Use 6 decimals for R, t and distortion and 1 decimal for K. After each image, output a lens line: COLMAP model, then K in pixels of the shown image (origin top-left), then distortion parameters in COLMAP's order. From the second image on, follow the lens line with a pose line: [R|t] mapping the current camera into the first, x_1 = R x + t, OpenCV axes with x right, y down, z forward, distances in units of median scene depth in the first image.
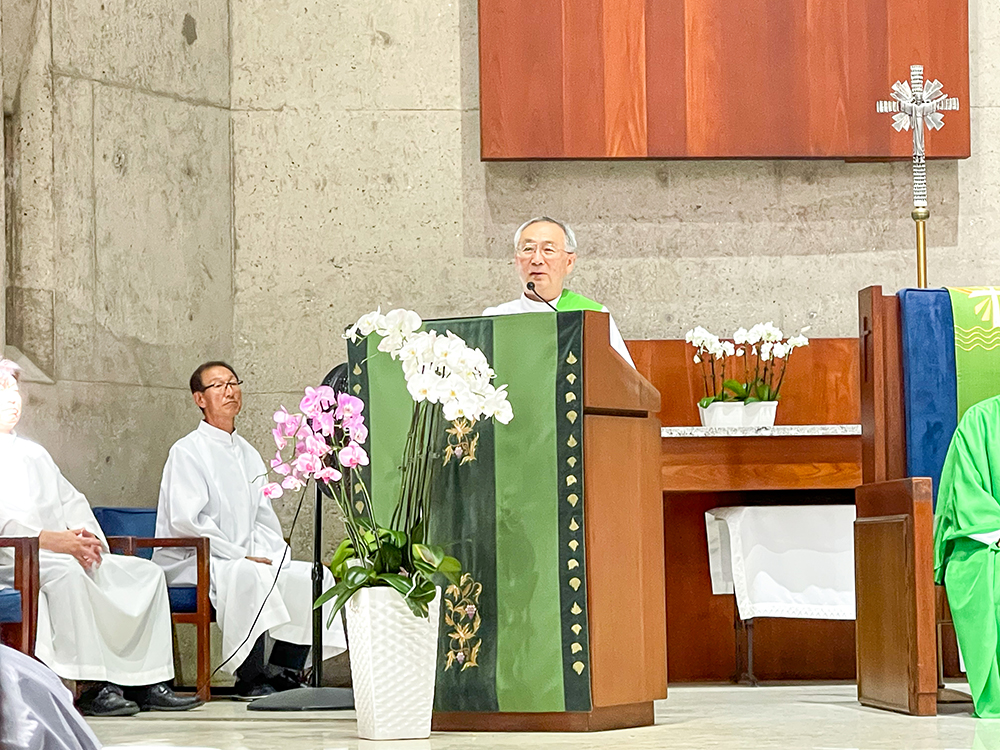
lens RADIAL K [[3188.5, 0, 500.0], [0, 3188.5, 375.0], [0, 0, 1]] dist [-0.010535, 1.082437]
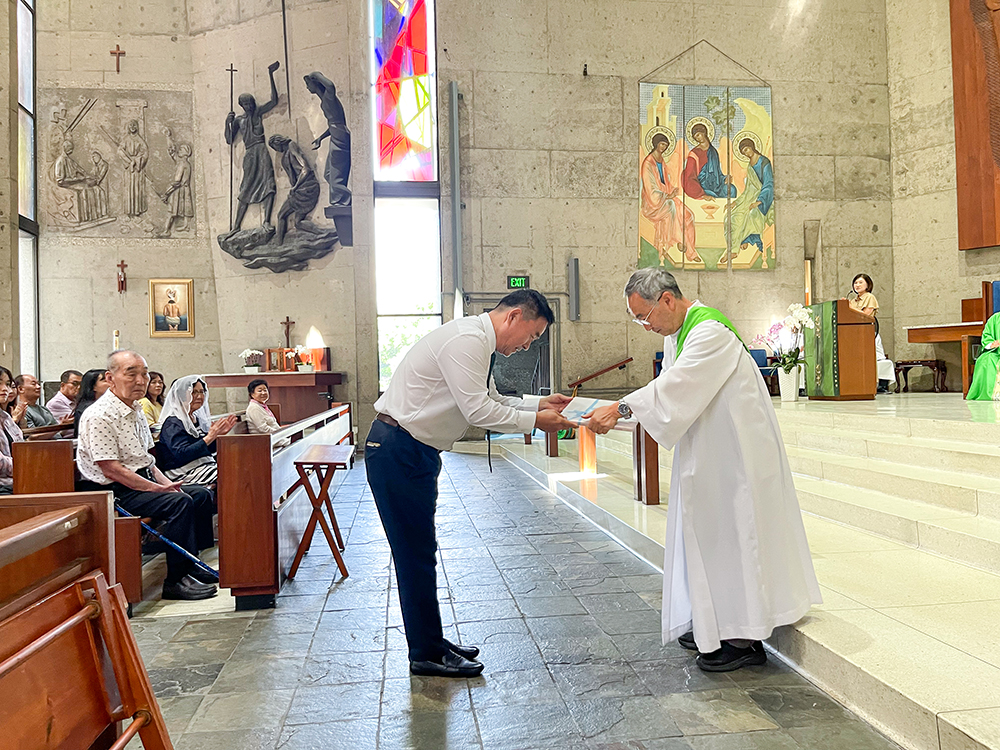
lens RADIAL K [[754.2, 0, 500.0], [0, 754.2, 375.0], [0, 0, 1]] dist [0.088085, -0.114037]
pose [[0.576054, -0.003435, -0.817405, 0.441731], [0.064806, 0.997035, 0.041481, 0.005437], [0.814839, -0.076867, 0.574569, 0.047708]]
